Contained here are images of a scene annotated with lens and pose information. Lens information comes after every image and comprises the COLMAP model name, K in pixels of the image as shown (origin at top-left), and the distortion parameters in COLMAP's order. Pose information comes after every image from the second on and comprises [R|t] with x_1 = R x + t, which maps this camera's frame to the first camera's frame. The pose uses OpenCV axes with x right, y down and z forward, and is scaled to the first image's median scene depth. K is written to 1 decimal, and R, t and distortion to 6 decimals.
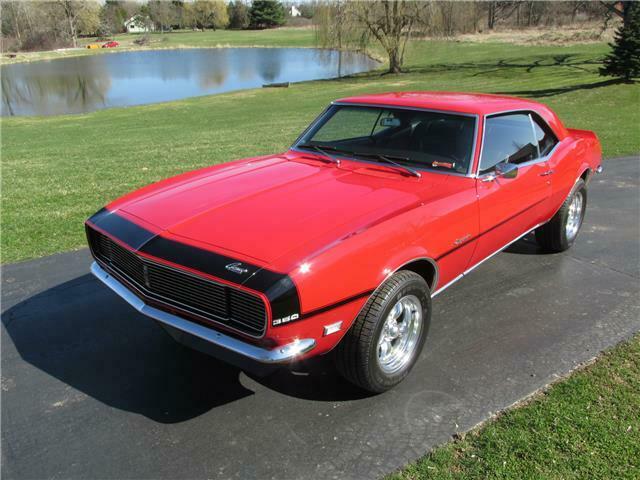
lens RADIAL K [[528.9, 0, 322.6], [0, 528.9, 240.2], [0, 0, 1]] dist [-0.033642, 0.010023]
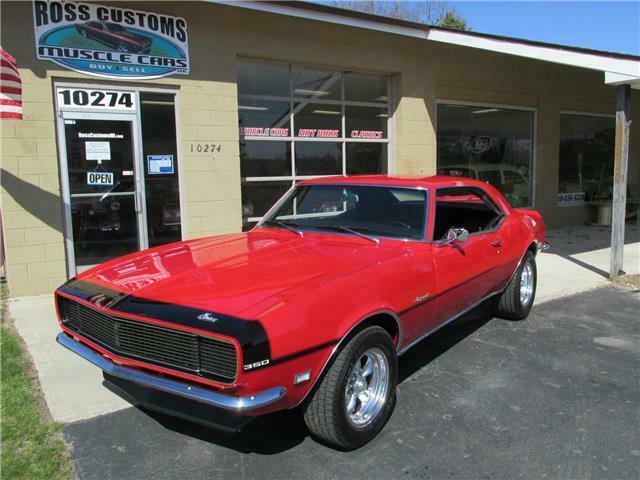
lens RADIAL K [[528.9, 0, 322.0], [0, 528.9, 239.6], [0, 0, 1]] dist [-0.033642, 0.010023]
pose [[0.997146, -0.018181, 0.073274, -0.012211], [0.032081, 0.980623, -0.193260, 0.106382], [-0.068341, 0.195059, 0.978408, -0.058087]]
